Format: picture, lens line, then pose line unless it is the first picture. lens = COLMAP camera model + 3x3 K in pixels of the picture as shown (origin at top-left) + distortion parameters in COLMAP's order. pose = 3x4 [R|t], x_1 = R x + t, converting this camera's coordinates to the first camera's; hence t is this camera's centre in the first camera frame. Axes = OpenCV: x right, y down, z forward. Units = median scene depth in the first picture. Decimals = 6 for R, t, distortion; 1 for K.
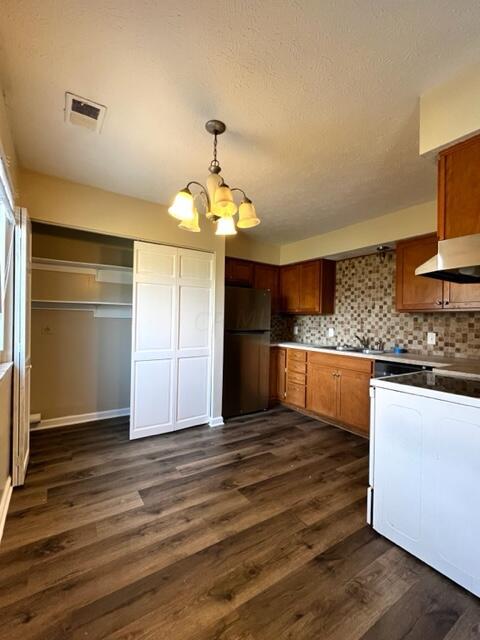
lens RADIAL K [[254.7, 0, 240.0], [0, 254.7, 320.0], [0, 0, 1]] dist [0.001162, 0.000091]
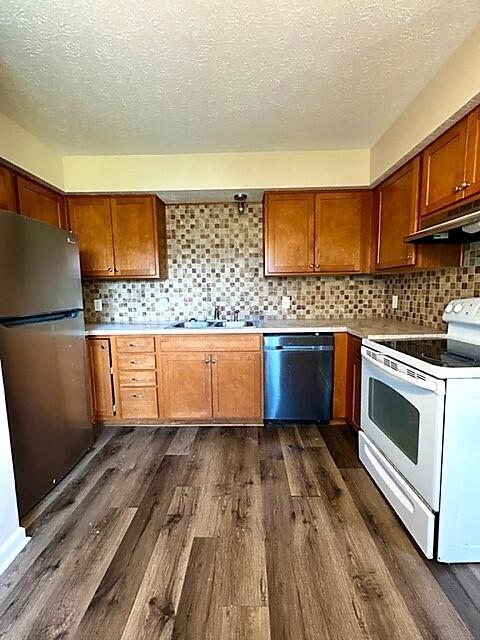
lens RADIAL K [[261.1, 0, 240.0], [0, 261.1, 320.0], [0, 0, 1]] dist [0.000610, 0.000006]
pose [[0.589613, -0.124326, 0.798060, -0.144048], [0.027525, 0.990601, 0.133985, -0.001858], [-0.807217, -0.057033, 0.587493, 0.440068]]
